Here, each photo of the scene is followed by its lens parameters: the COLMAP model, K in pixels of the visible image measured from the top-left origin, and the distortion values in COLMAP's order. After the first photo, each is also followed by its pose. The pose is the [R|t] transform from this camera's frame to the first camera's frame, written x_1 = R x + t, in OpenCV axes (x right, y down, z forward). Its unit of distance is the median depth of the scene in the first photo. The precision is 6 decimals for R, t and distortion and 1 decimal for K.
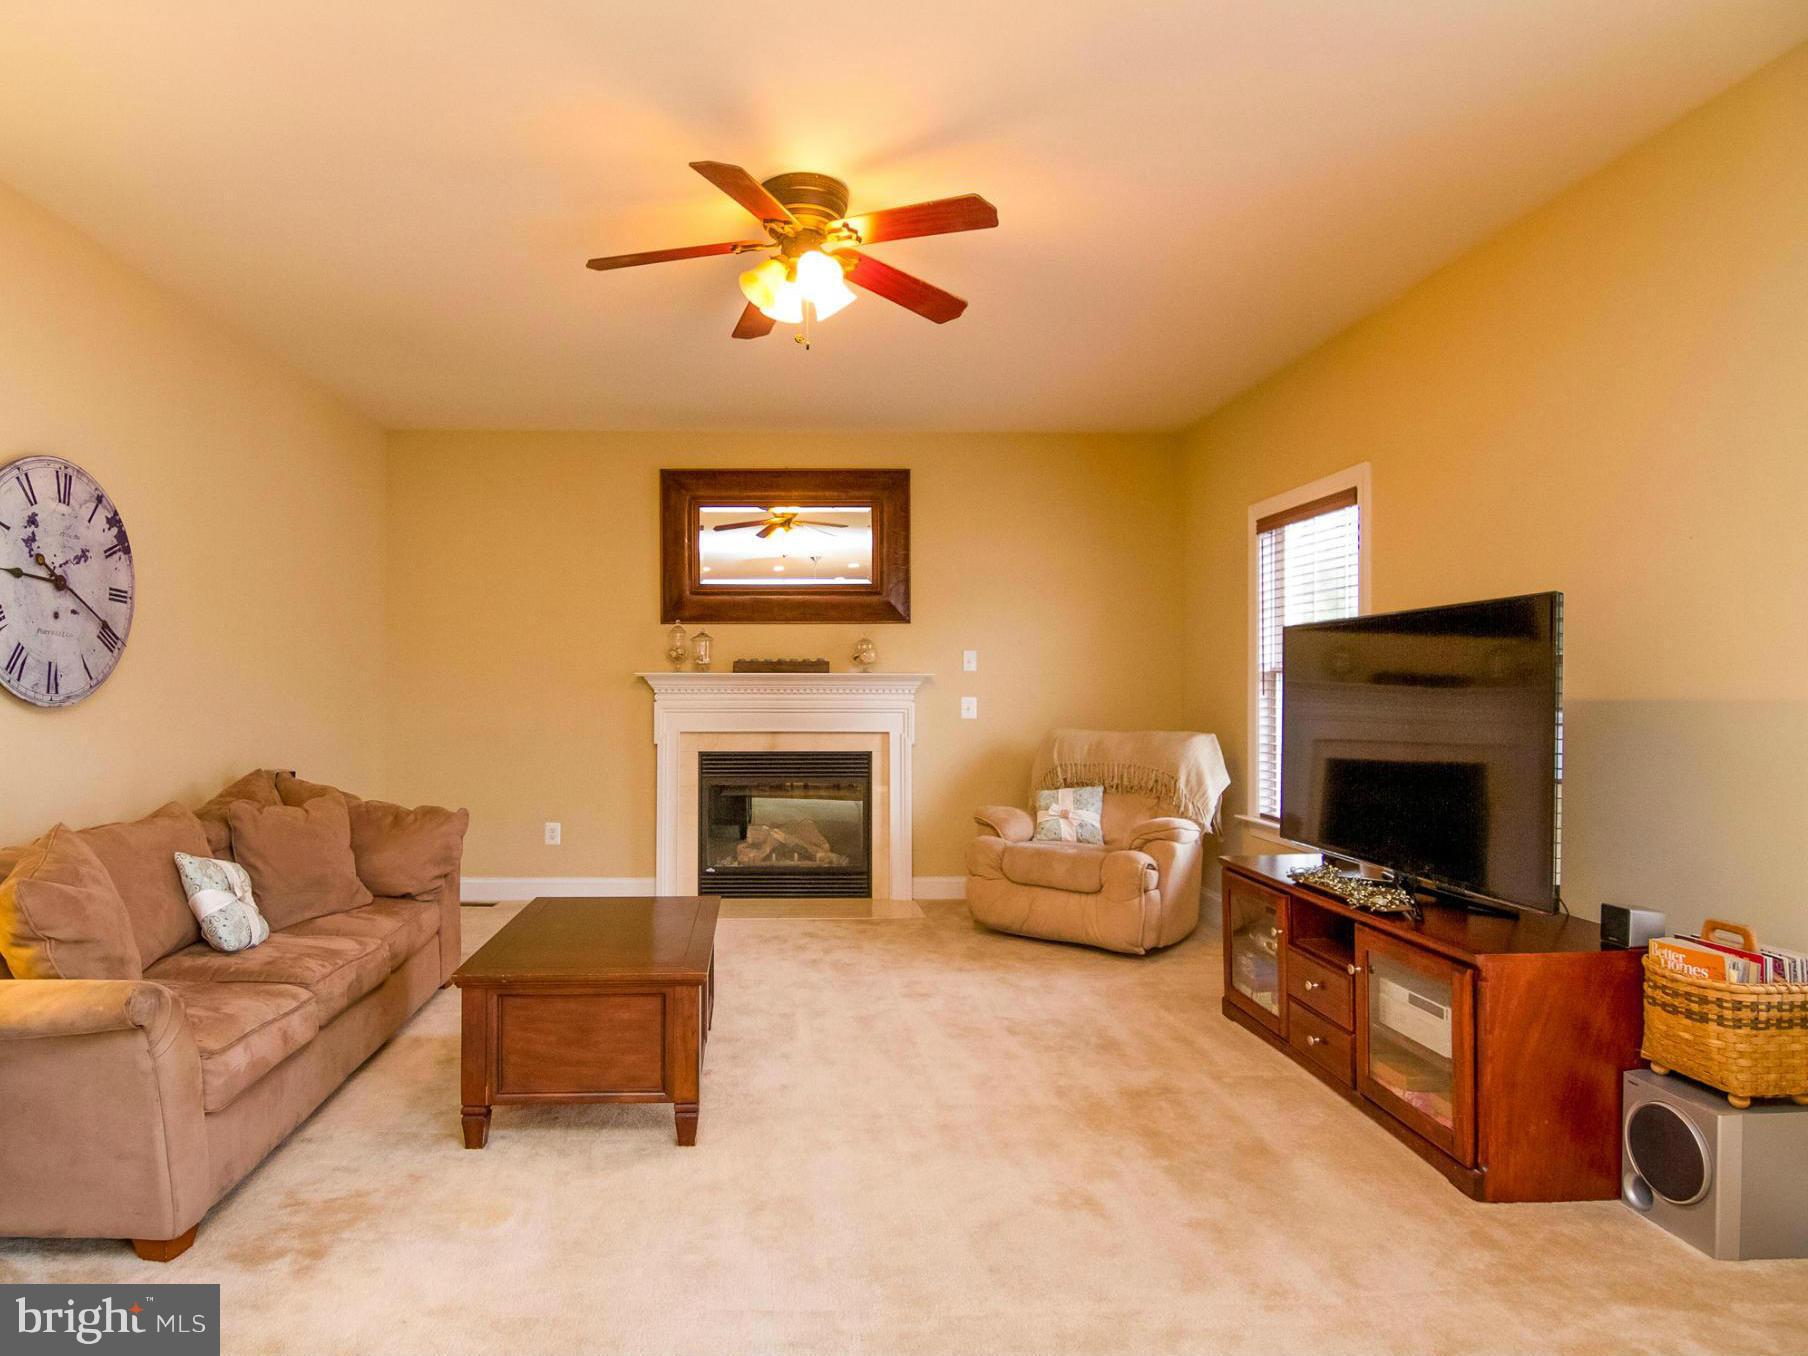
lens RADIAL K [[1036.8, 0, 795.0], [0, 1036.8, 679.5], [0, 0, 1]] dist [-0.002168, -0.000664]
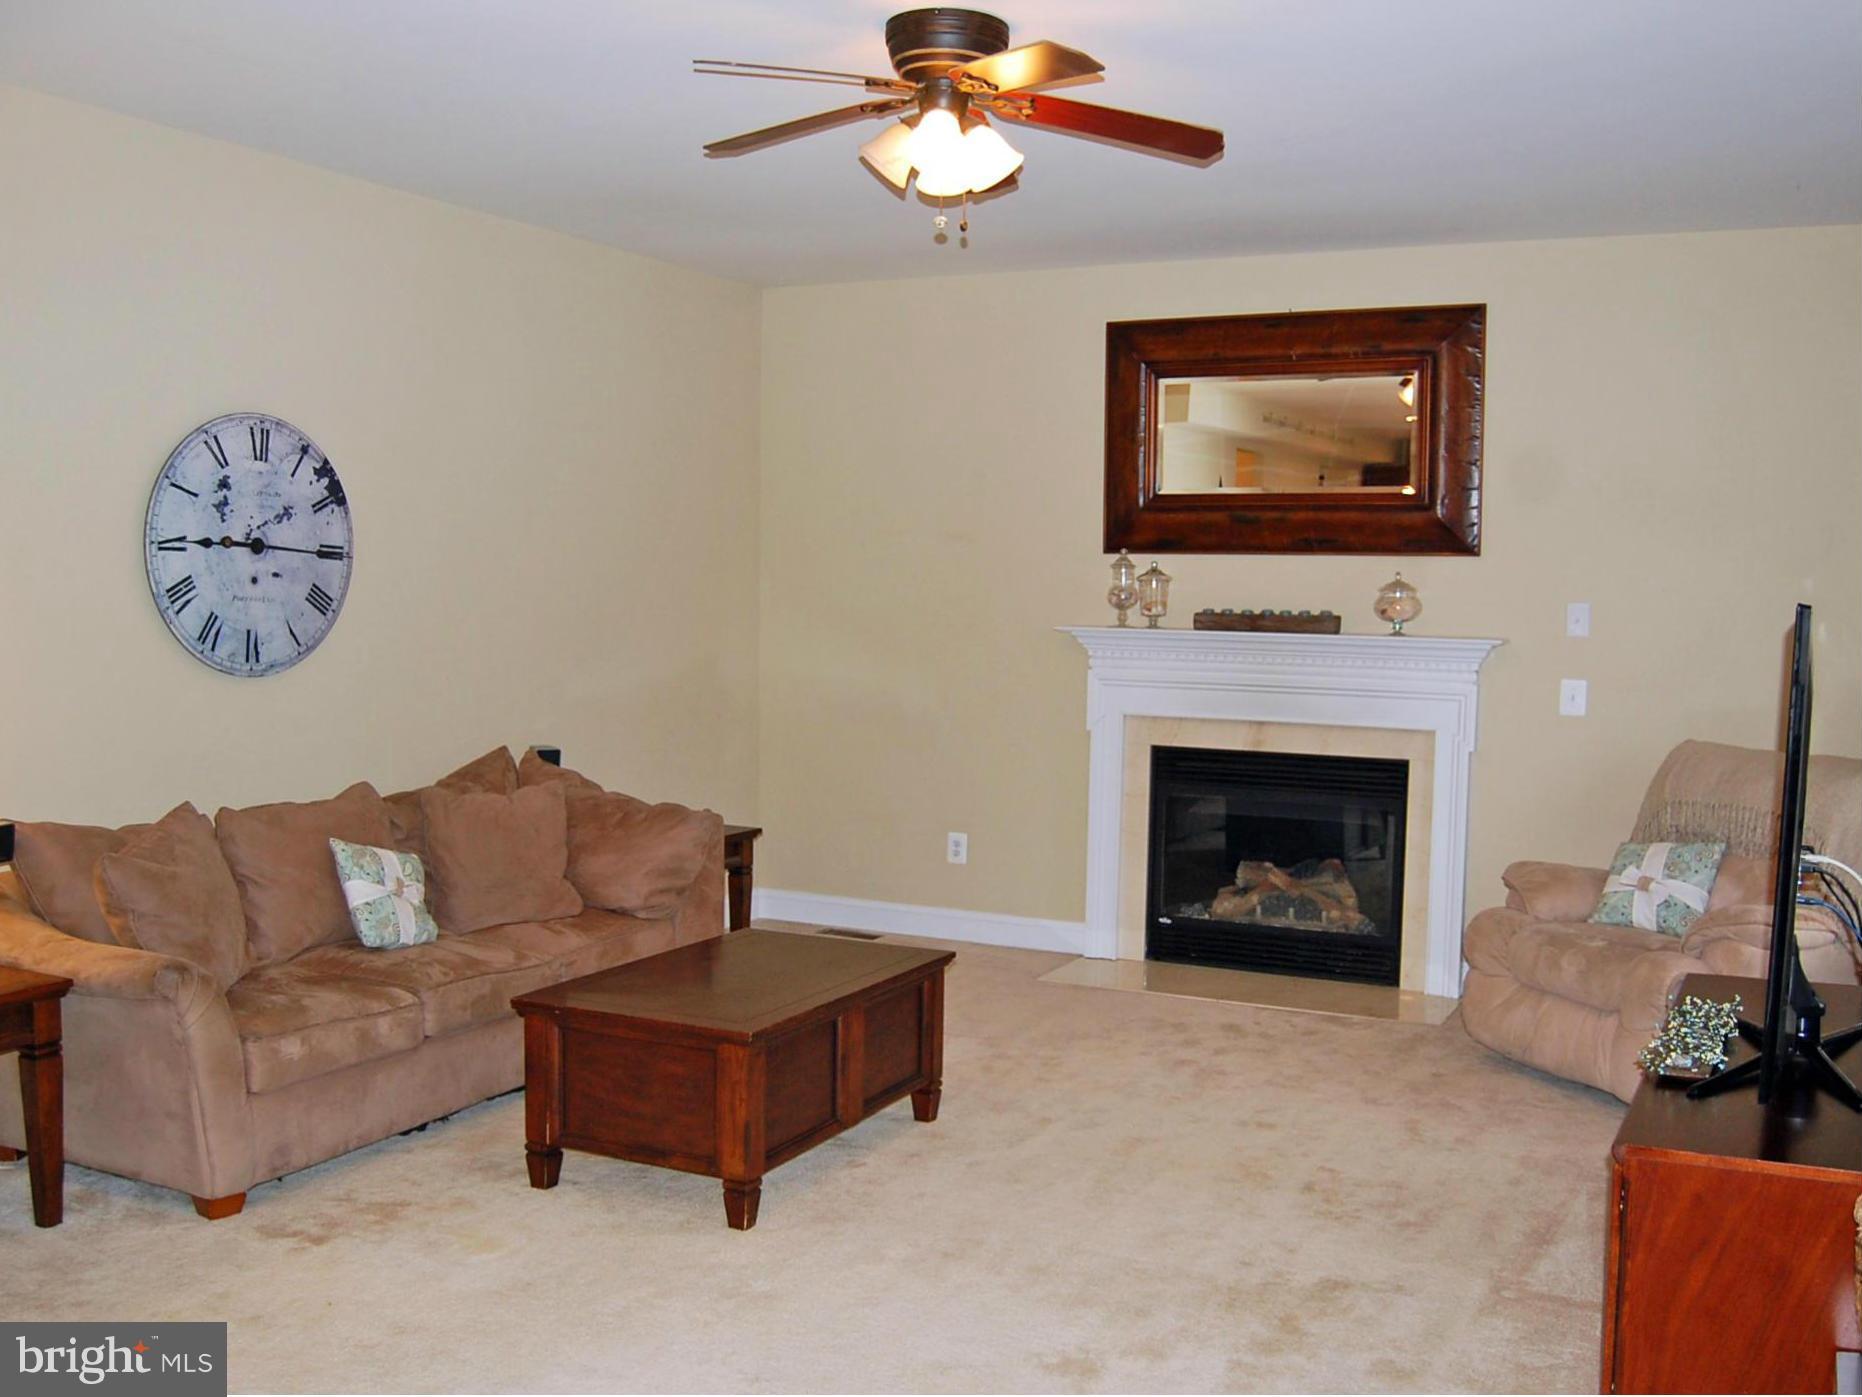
lens RADIAL K [[1750.1, 0, 925.2], [0, 1750.1, 738.6], [0, 0, 1]] dist [-0.106986, 0.153575]
pose [[0.890588, 0.053101, -0.451701, 0.515923], [-0.013092, 0.995742, 0.091244, -0.064632], [0.454623, -0.075347, 0.887491, -0.127649]]
